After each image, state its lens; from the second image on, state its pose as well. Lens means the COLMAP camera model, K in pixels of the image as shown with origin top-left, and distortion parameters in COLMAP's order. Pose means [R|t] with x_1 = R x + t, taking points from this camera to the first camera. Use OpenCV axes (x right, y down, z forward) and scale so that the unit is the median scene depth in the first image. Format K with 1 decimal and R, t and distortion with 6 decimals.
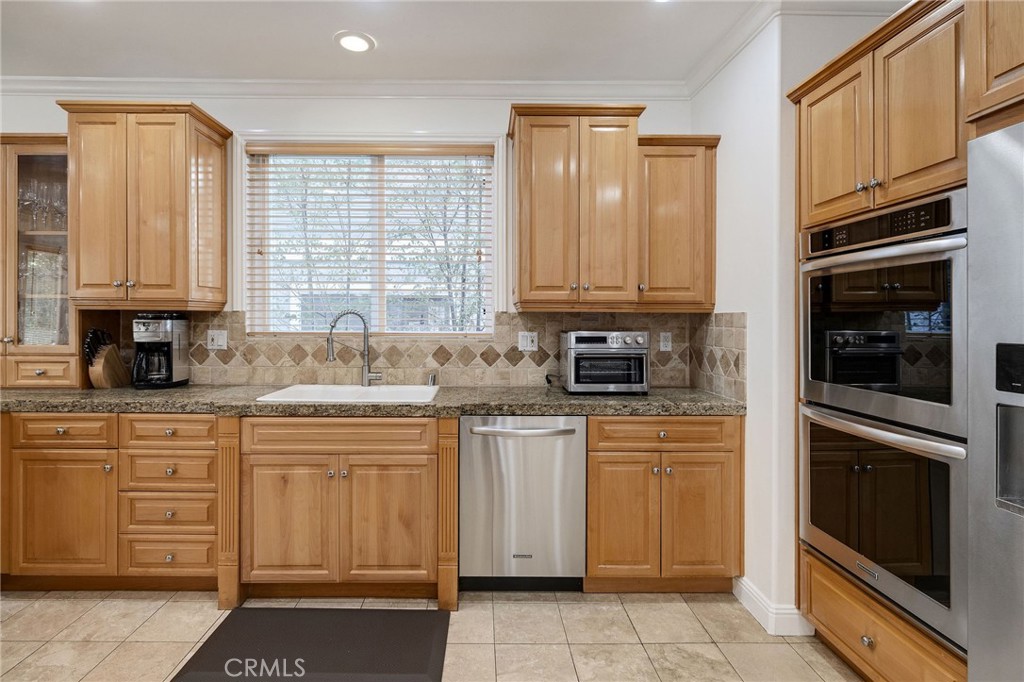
lens RADIAL K [[521.6, 0, 499.8], [0, 521.6, 318.2], [0, 0, 1]] dist [-0.013861, -0.000500]
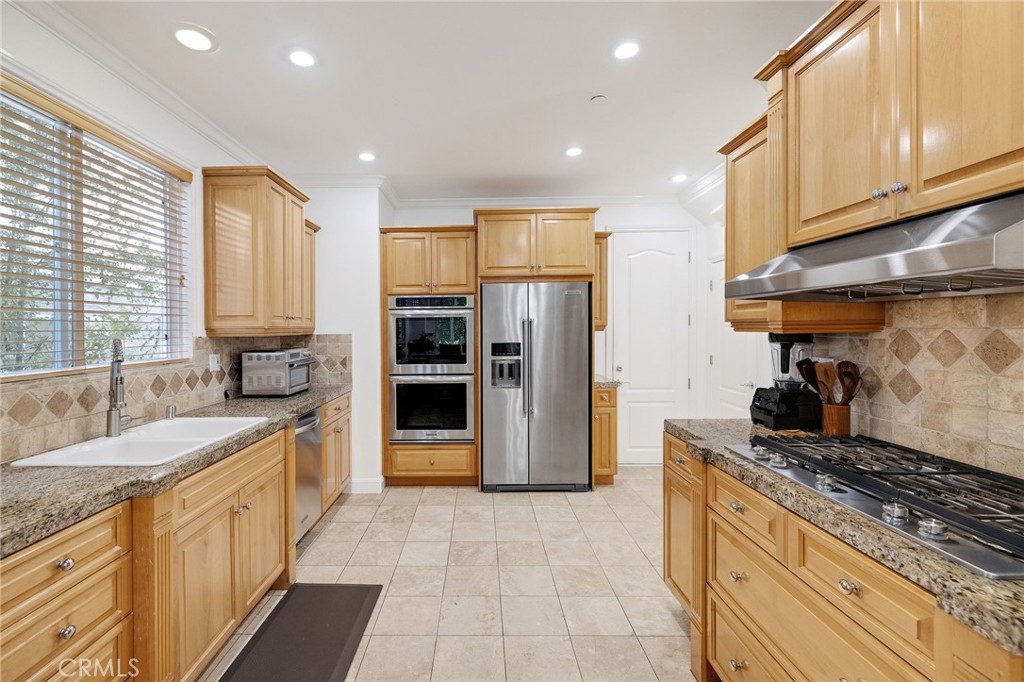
lens RADIAL K [[441.6, 0, 472.0], [0, 441.6, 327.5], [0, 0, 1]] dist [0.003674, -0.000244]
pose [[0.041970, -0.004152, 0.999110, -0.931811], [0.007650, 0.999963, 0.003834, -0.032530], [-0.999090, 0.007482, 0.042000, 0.448797]]
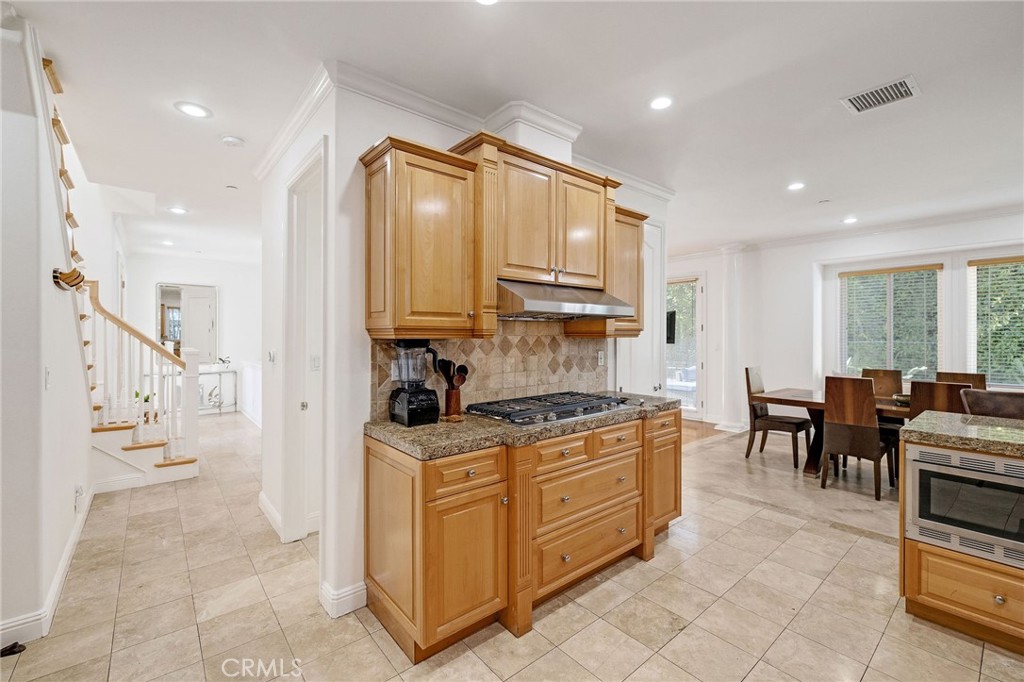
lens RADIAL K [[431.0, 0, 510.3], [0, 431.0, 336.2], [0, 0, 1]] dist [0.001241, 0.000336]
pose [[-0.790390, -0.004083, -0.612590, 0.168665], [-0.002829, 0.999991, -0.003015, -0.020356], [0.612597, -0.000650, -0.790395, 0.710205]]
